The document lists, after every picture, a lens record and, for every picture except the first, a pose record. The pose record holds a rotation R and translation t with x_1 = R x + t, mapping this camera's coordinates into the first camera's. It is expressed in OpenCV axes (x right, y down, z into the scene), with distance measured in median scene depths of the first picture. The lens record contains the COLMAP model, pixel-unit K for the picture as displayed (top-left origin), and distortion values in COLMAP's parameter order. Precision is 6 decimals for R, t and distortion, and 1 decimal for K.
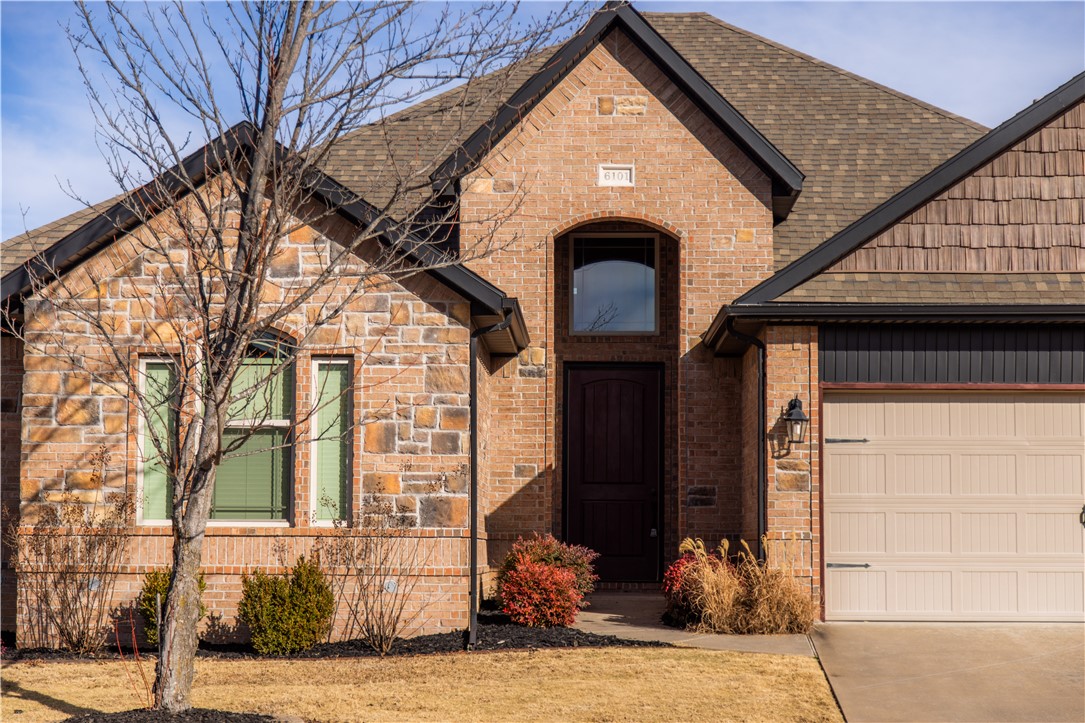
lens RADIAL K [[2190.0, 0, 542.5], [0, 2190.0, 361.5], [0, 0, 1]] dist [0.029433, 0.087736]
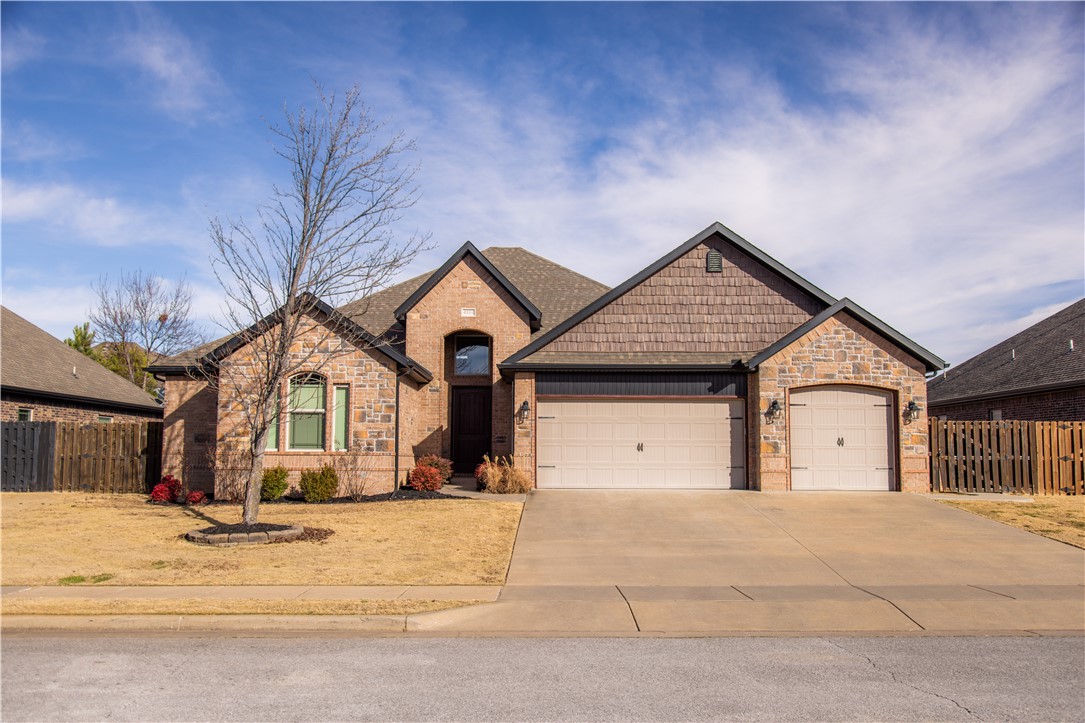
lens RADIAL K [[890.8, 0, 542.5], [0, 890.8, 361.5], [0, 0, 1]] dist [0.004106, 0.000252]
pose [[0.999648, 0.002555, 0.026399, 0.108152], [-0.001909, 0.999699, -0.024456, -0.003610], [-0.026454, 0.024397, 0.999352, -0.036122]]
